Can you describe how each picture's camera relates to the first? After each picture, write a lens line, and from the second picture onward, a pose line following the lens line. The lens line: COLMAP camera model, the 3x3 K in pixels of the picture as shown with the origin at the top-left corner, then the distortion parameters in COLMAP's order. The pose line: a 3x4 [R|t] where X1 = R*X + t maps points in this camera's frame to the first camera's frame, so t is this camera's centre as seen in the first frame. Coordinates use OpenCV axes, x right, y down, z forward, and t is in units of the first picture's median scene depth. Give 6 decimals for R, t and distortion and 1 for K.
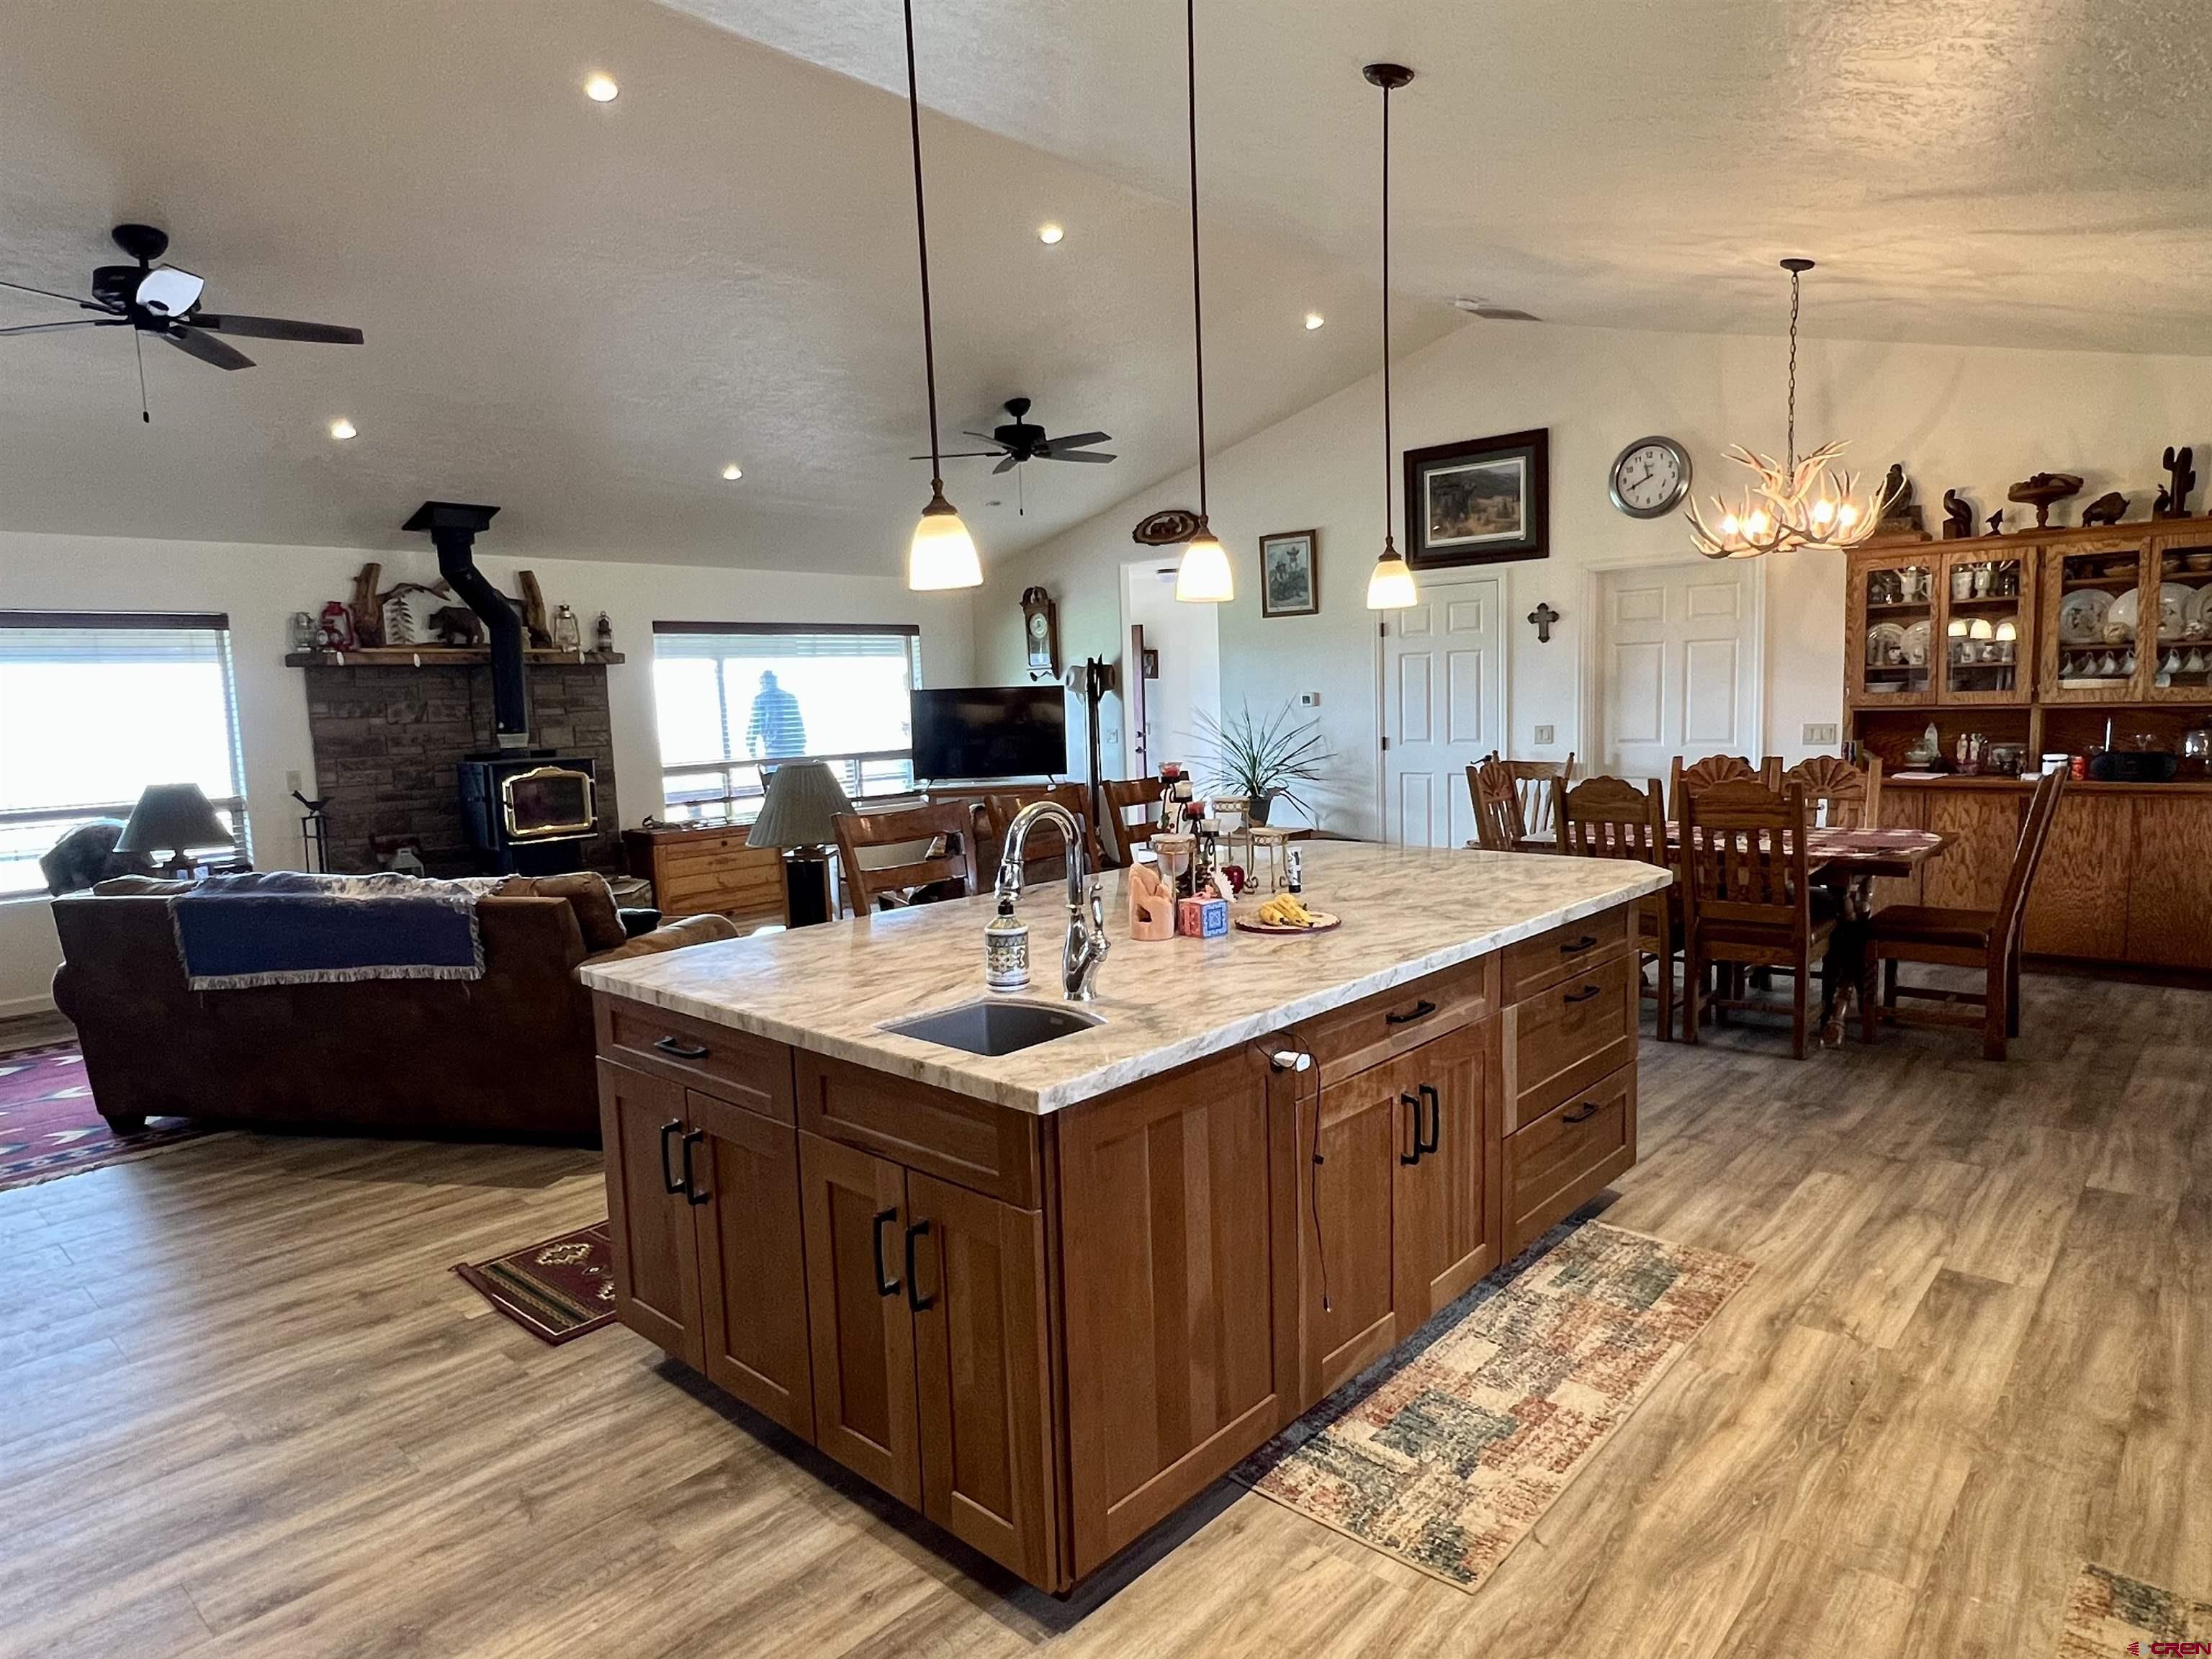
lens RADIAL K [[1301.8, 0, 1105.3], [0, 1301.8, 831.4], [0, 0, 1]] dist [-0.000529, -0.000057]
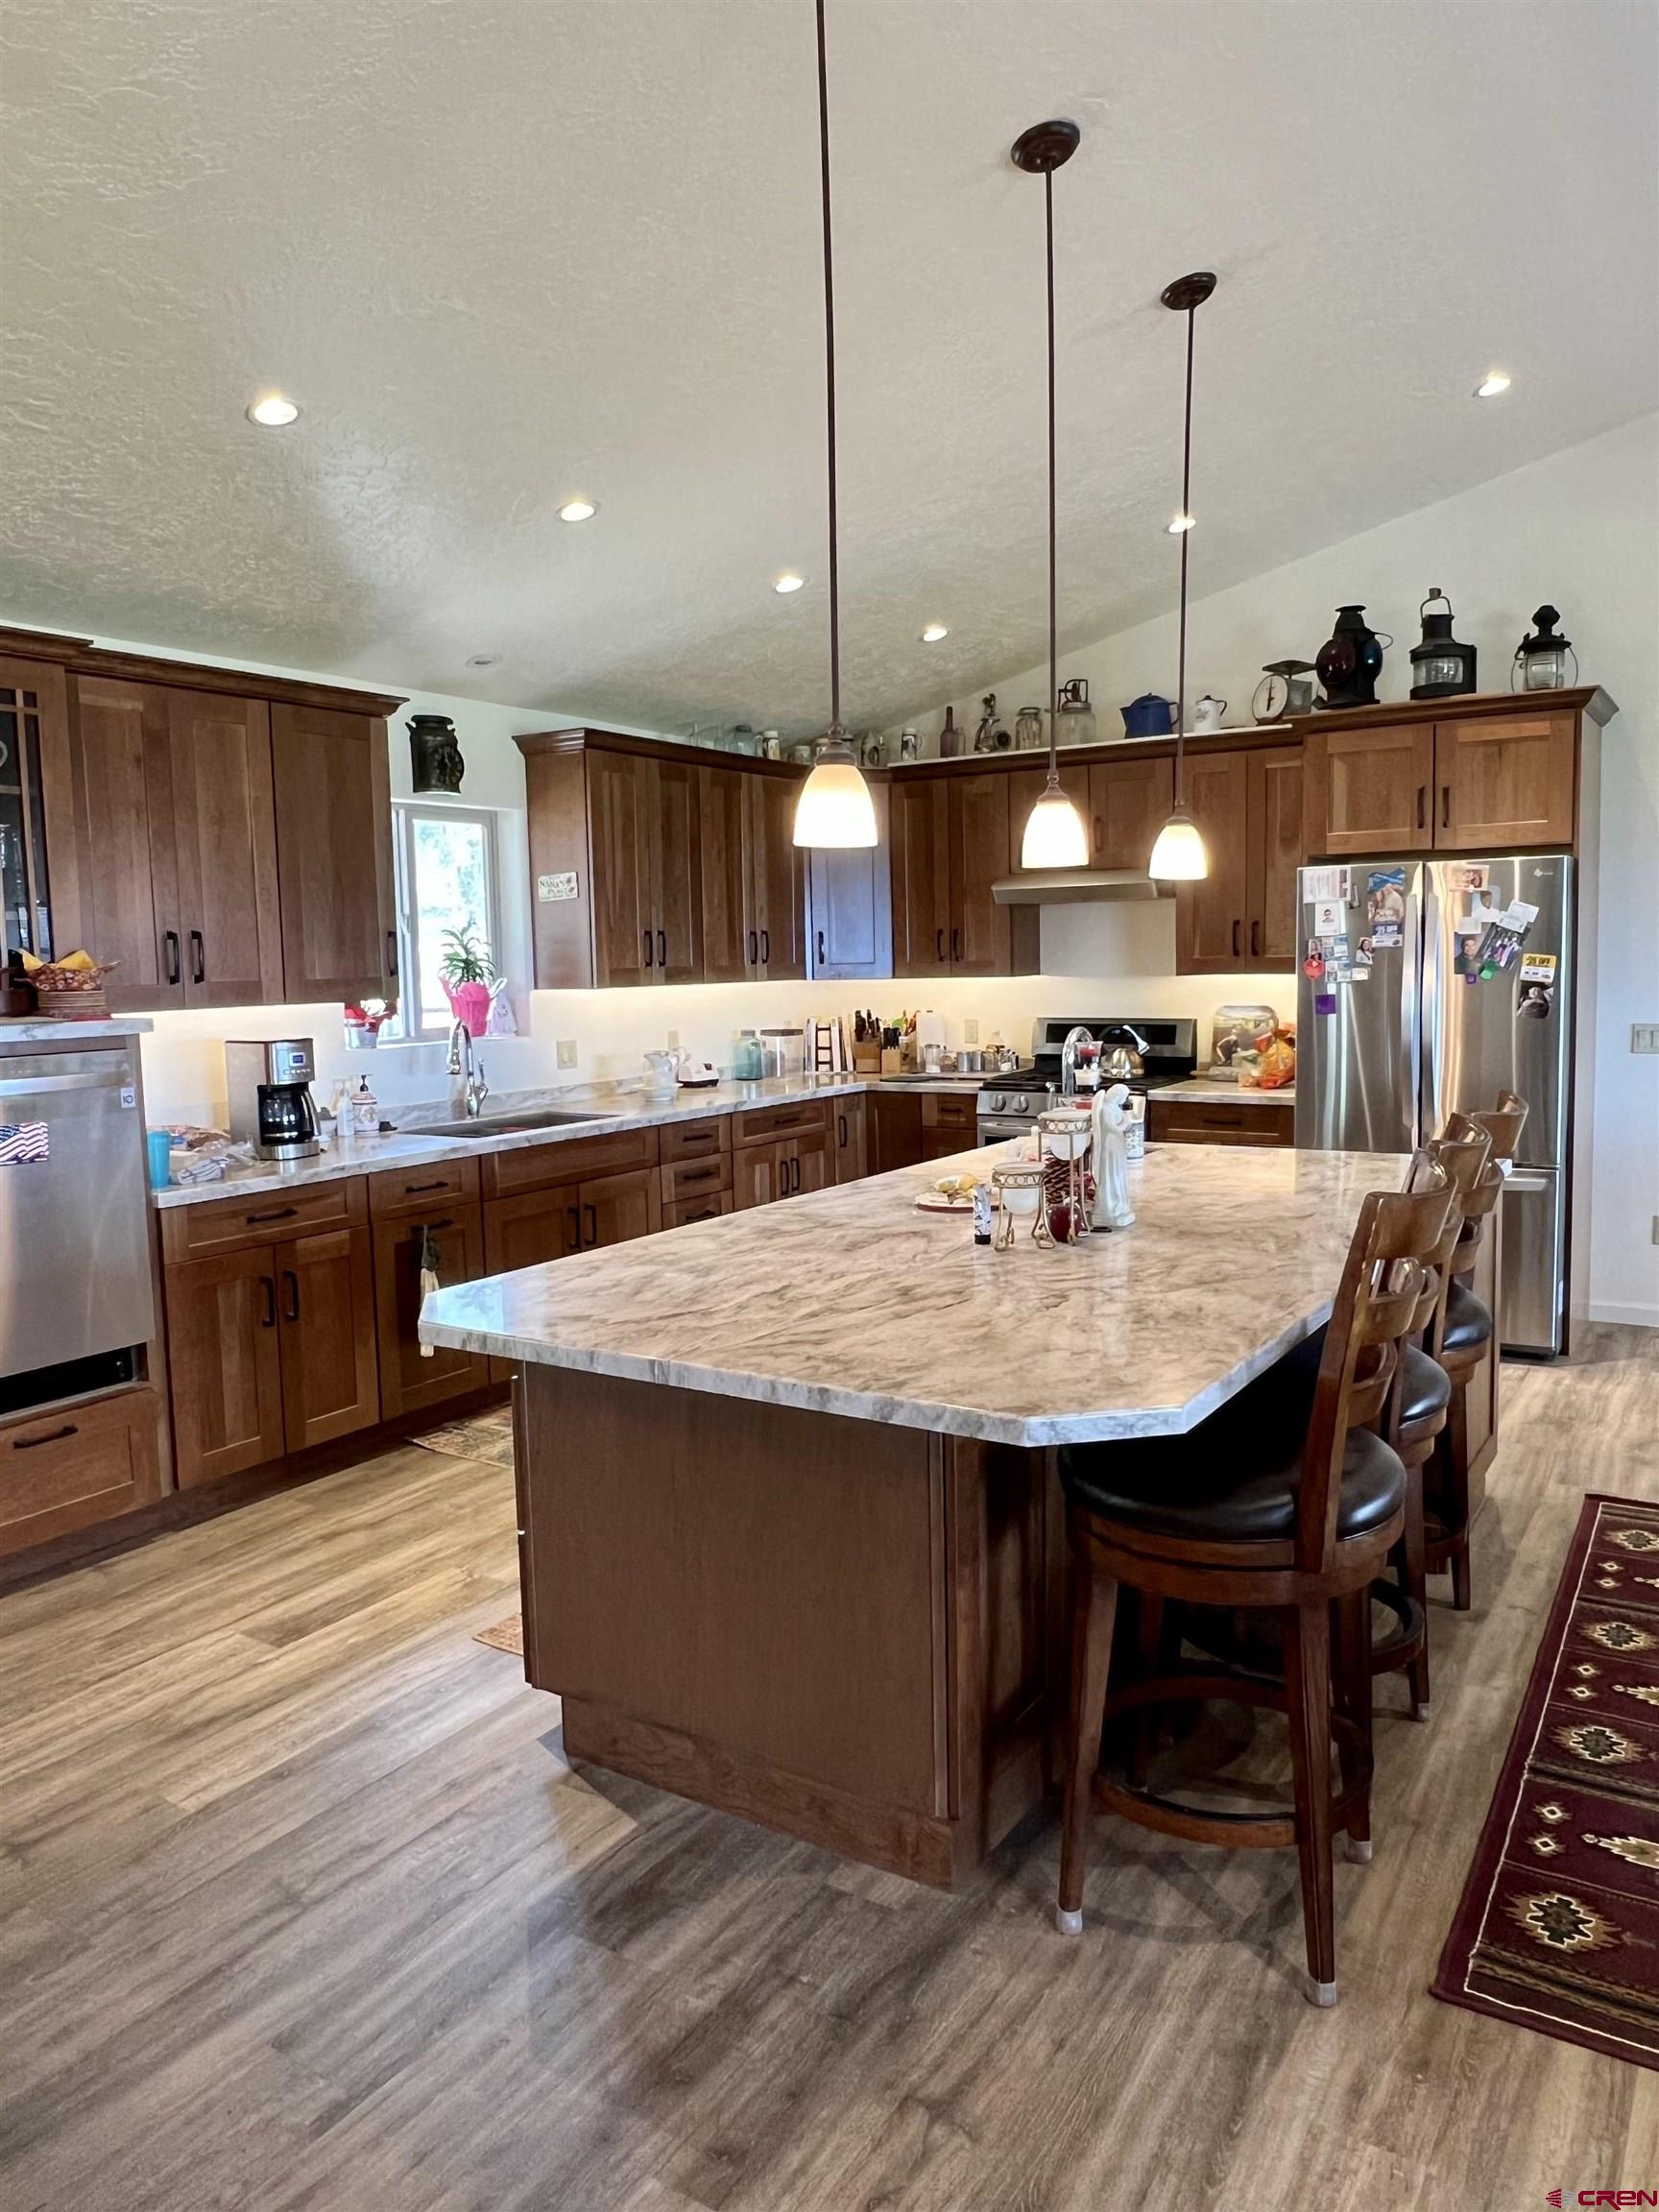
lens RADIAL K [[1515.2, 0, 821.8], [0, 1515.2, 1107.2], [0, 0, 1]] dist [-0.000982, -0.004741]
pose [[-0.984486, 0.074835, -0.158706, 0.363561], [0.039463, 0.975750, 0.215300, -0.218428], [0.170969, 0.205697, -0.963565, 1.779773]]
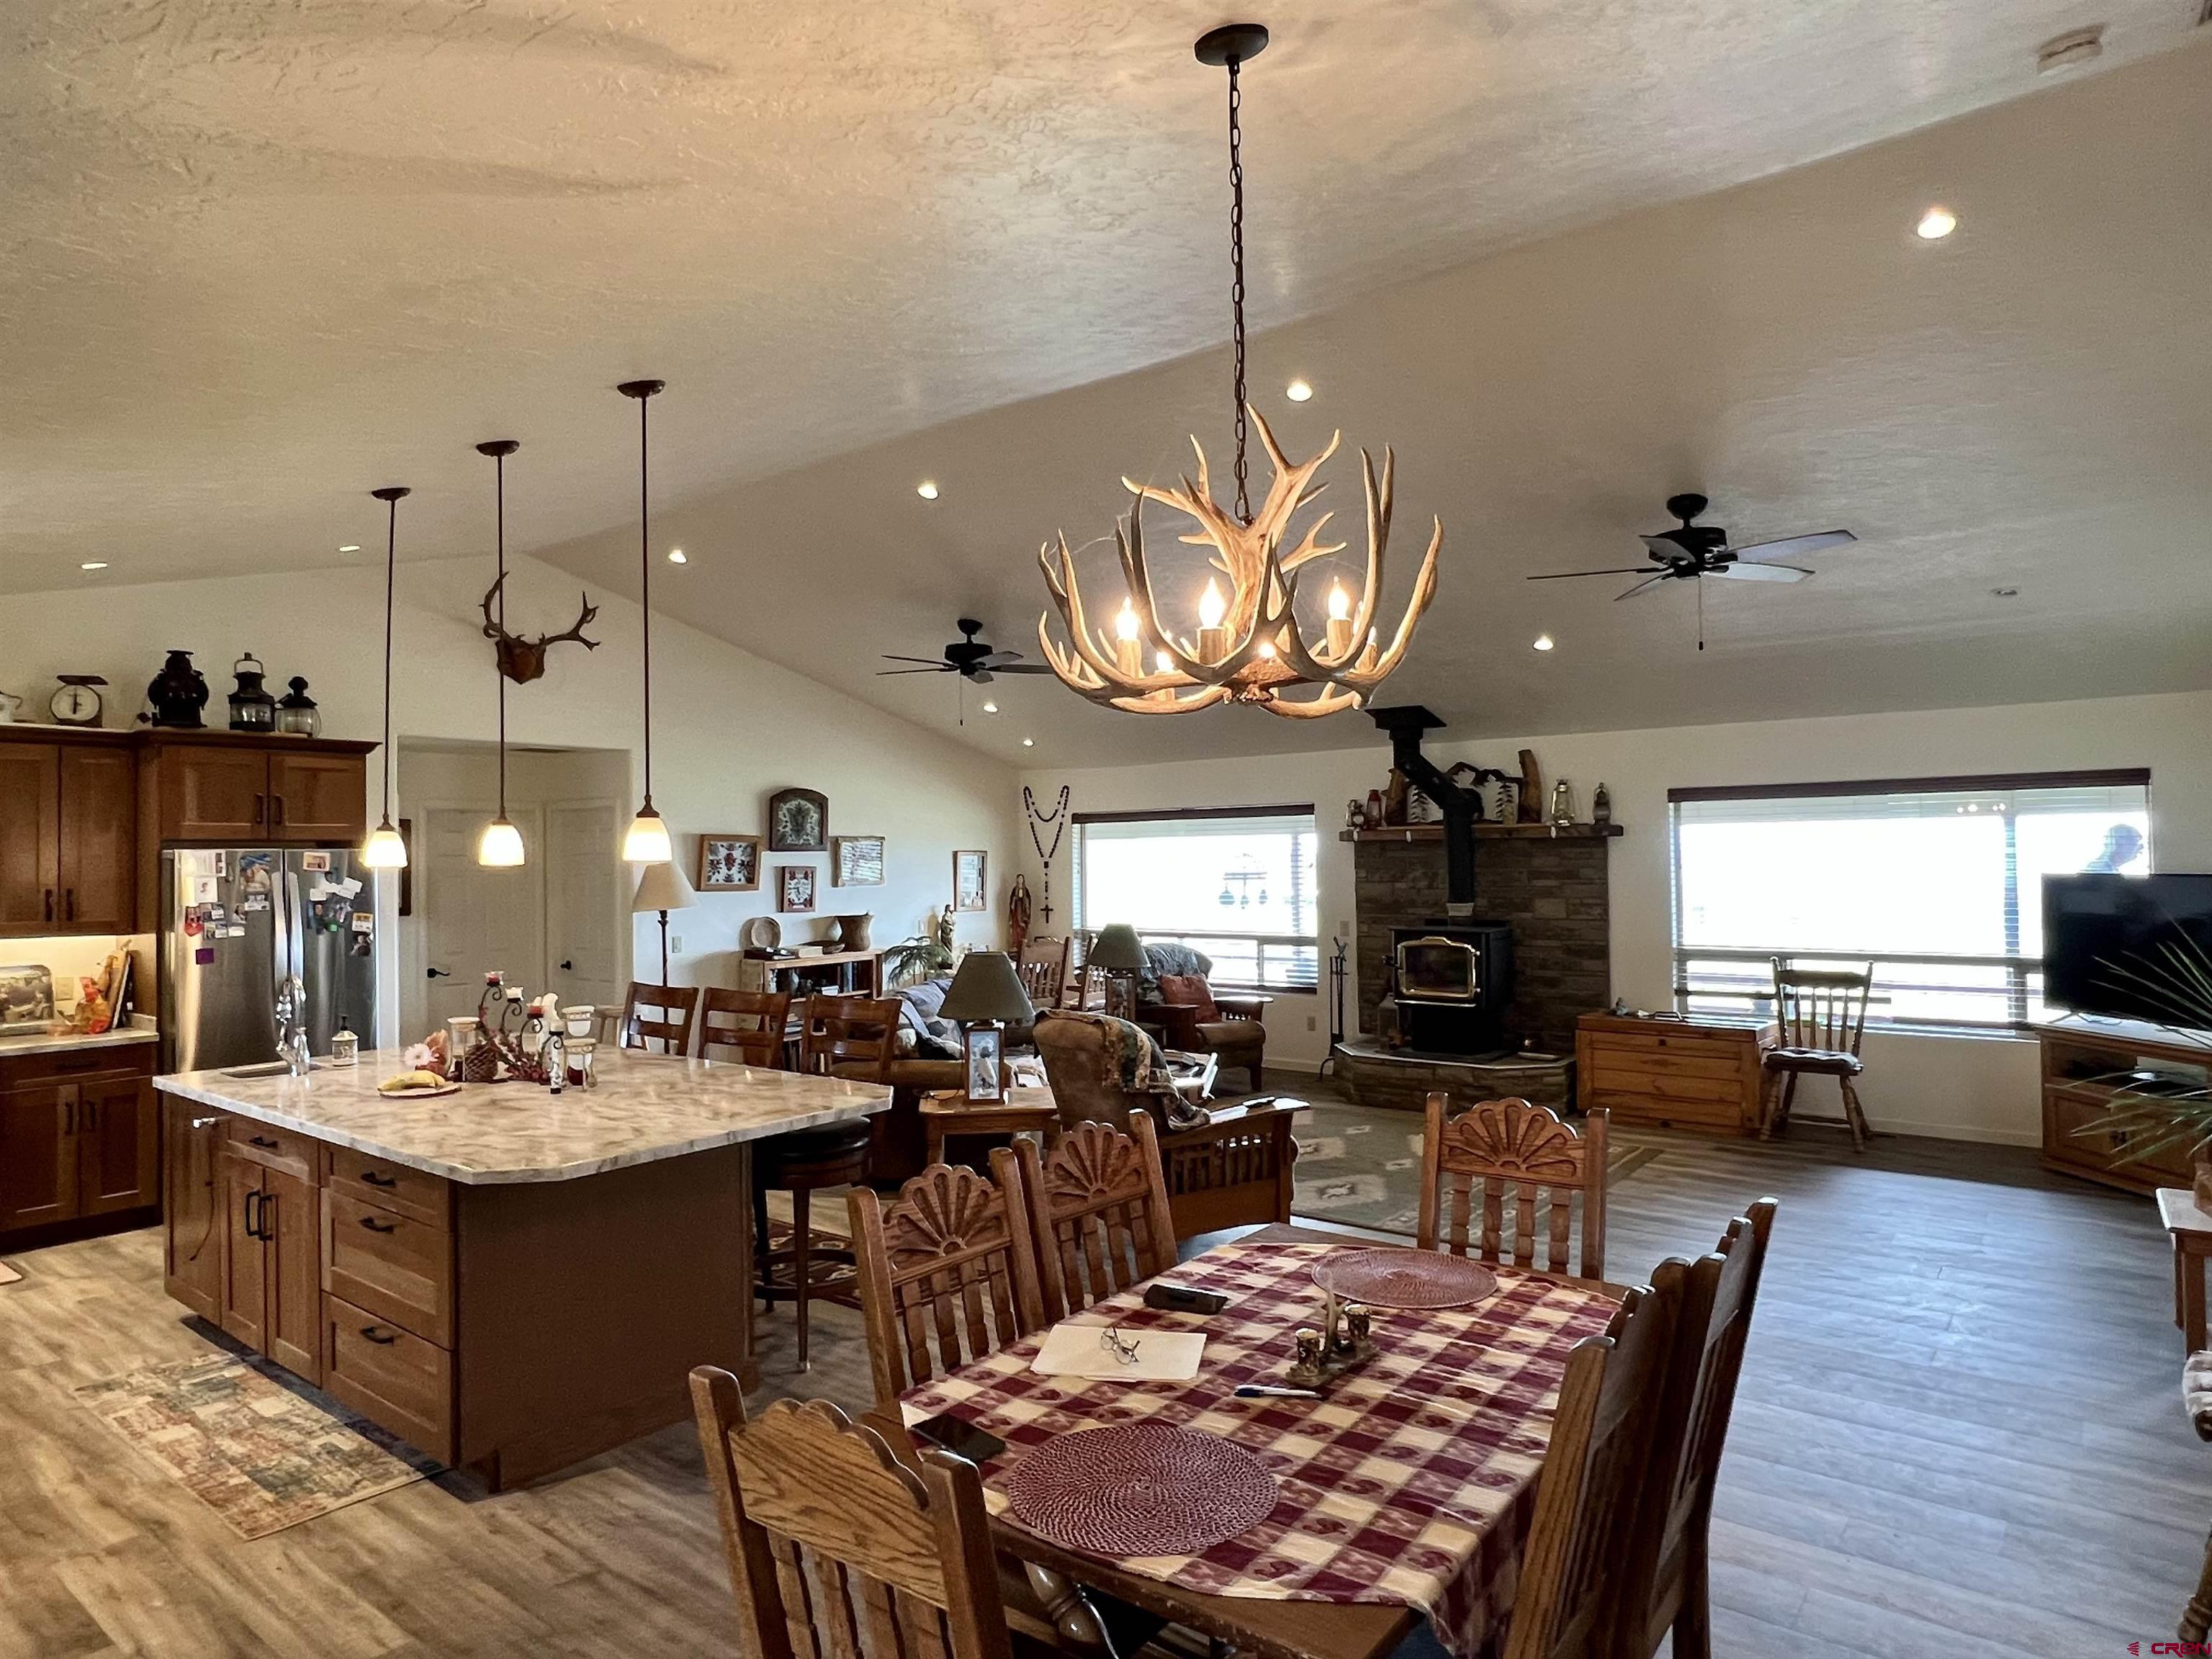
lens RADIAL K [[1303.1, 0, 1087.0], [0, 1303.1, 835.2], [0, 0, 1]] dist [-0.001425, 0.000351]
pose [[0.065056, 0.017209, -0.997733, 1.386211], [-0.096398, 0.995283, 0.010881, -0.255564], [0.993215, 0.095472, 0.066408, 1.372881]]
